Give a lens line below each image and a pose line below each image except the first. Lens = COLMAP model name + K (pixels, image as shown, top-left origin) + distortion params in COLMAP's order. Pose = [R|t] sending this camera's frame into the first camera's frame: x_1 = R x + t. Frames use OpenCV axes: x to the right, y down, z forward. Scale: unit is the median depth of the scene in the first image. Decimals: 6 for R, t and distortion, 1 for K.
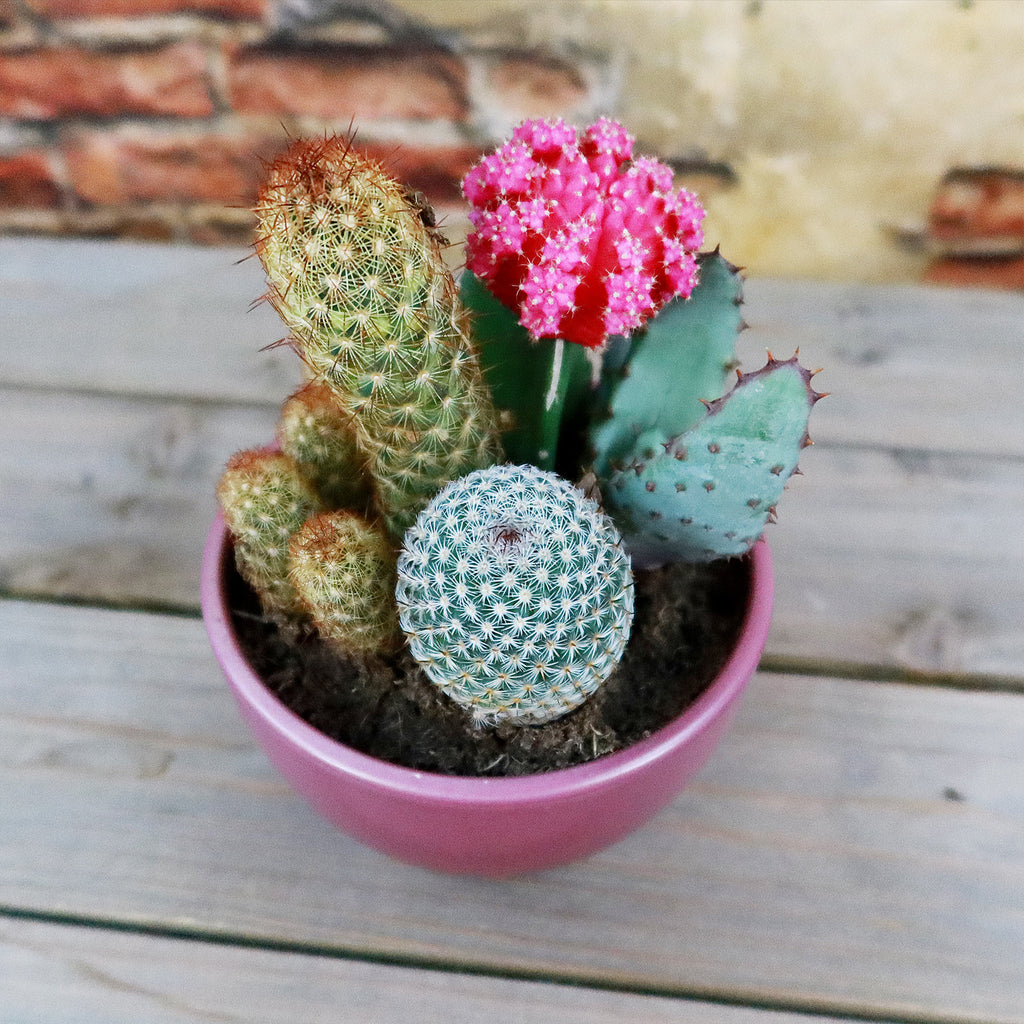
lens RADIAL K [[1114.7, 0, 500.3], [0, 1114.7, 485.5], [0, 0, 1]] dist [-0.018060, 0.000000]
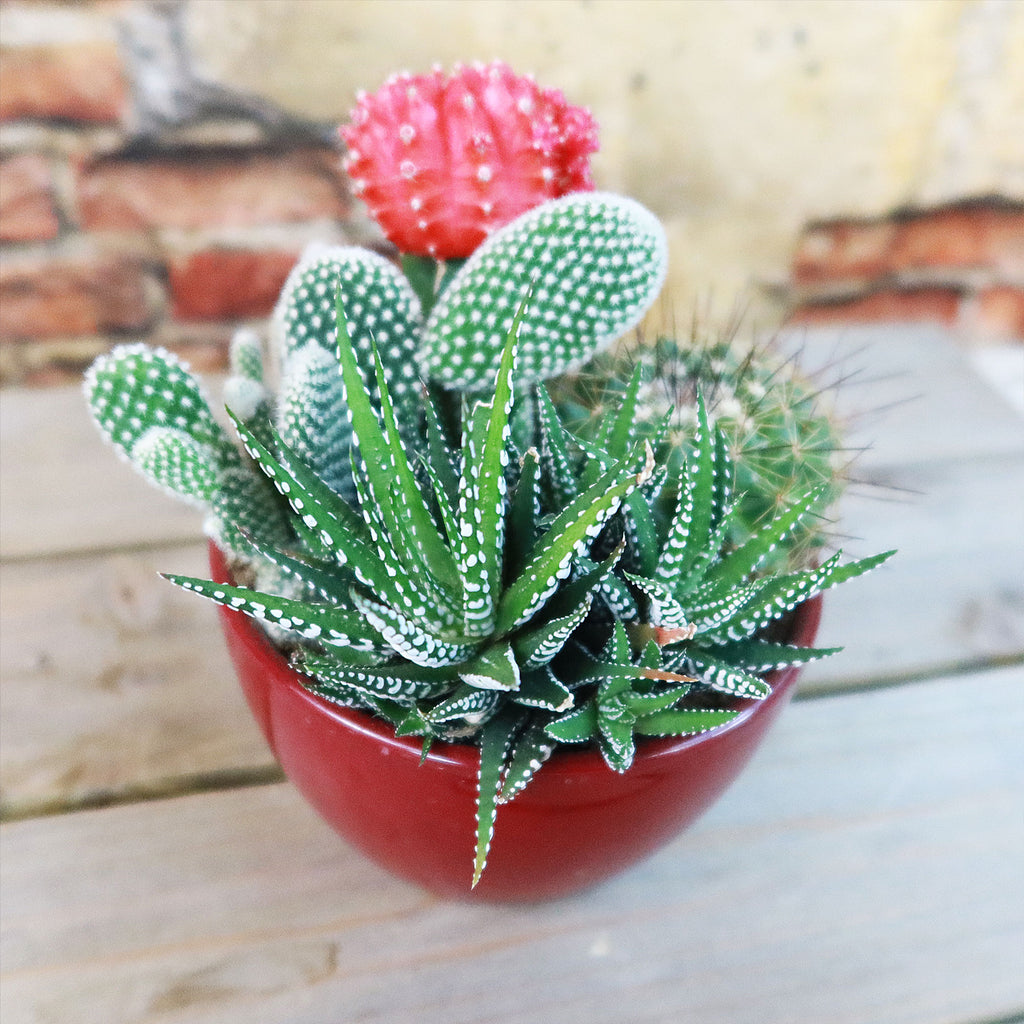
lens RADIAL K [[1114.7, 0, 512.0], [0, 1114.7, 508.4], [0, 0, 1]] dist [-0.018060, 0.000000]
pose [[0.927979, -0.164493, 0.334361, -0.262711], [0.203398, 0.975432, -0.084631, 0.020301], [-0.312225, 0.146544, 0.938637, 0.109322]]
